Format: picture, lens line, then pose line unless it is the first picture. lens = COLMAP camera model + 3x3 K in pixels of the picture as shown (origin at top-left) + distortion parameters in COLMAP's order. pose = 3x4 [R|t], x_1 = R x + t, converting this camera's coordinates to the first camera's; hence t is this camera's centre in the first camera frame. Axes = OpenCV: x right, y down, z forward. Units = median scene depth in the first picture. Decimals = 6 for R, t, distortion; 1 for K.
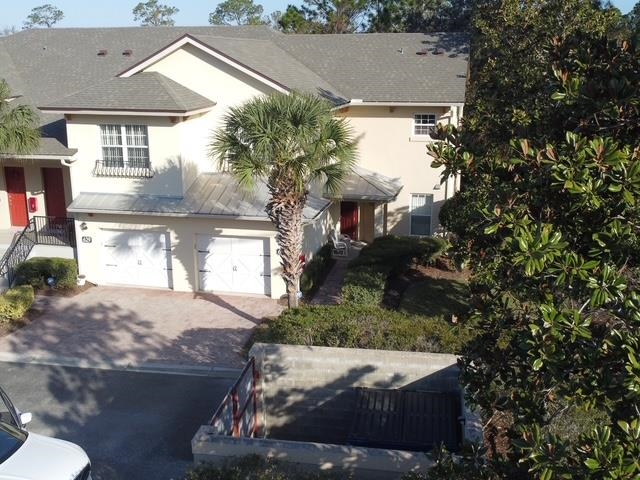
lens RADIAL K [[636.4, 0, 320.0], [0, 636.4, 240.0], [0, 0, 1]] dist [-0.004395, -0.018131]
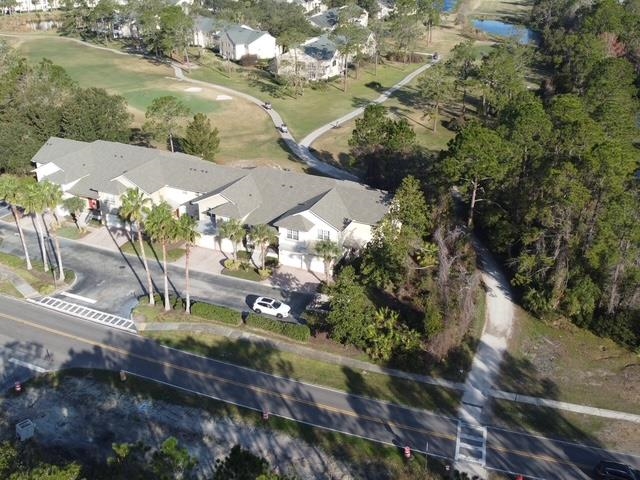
lens RADIAL K [[636.4, 0, 320.0], [0, 636.4, 240.0], [0, 0, 1]] dist [-0.004395, -0.018131]
pose [[0.981293, 0.092541, -0.168823, 0.552361], [-0.054869, 0.974961, 0.215499, -0.994970], [0.184538, -0.202205, 0.961800, -2.877523]]
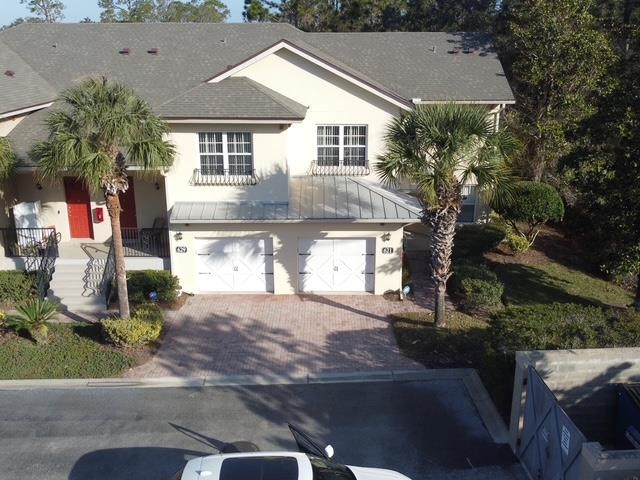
lens RADIAL K [[599.5, 0, 311.0], [0, 599.5, 237.9], [0, 0, 1]] dist [0.001536, -0.007681]
pose [[0.980441, -0.062770, 0.186537, -0.357155], [0.054839, 0.997370, 0.047382, -0.053908], [-0.189021, -0.036226, 0.981305, 0.054612]]
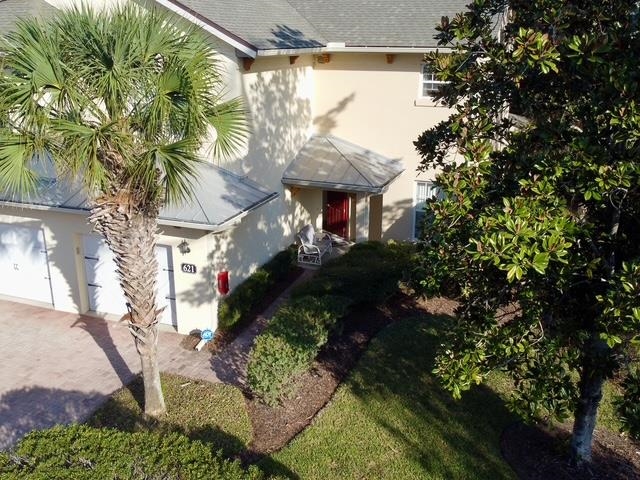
lens RADIAL K [[599.5, 0, 311.0], [0, 599.5, 237.9], [0, 0, 1]] dist [0.001536, -0.007681]
pose [[0.989600, 0.046057, -0.136275, 0.146254], [-0.038963, 0.997766, 0.054274, -0.050436], [0.138470, -0.048400, 0.989183, 0.390443]]
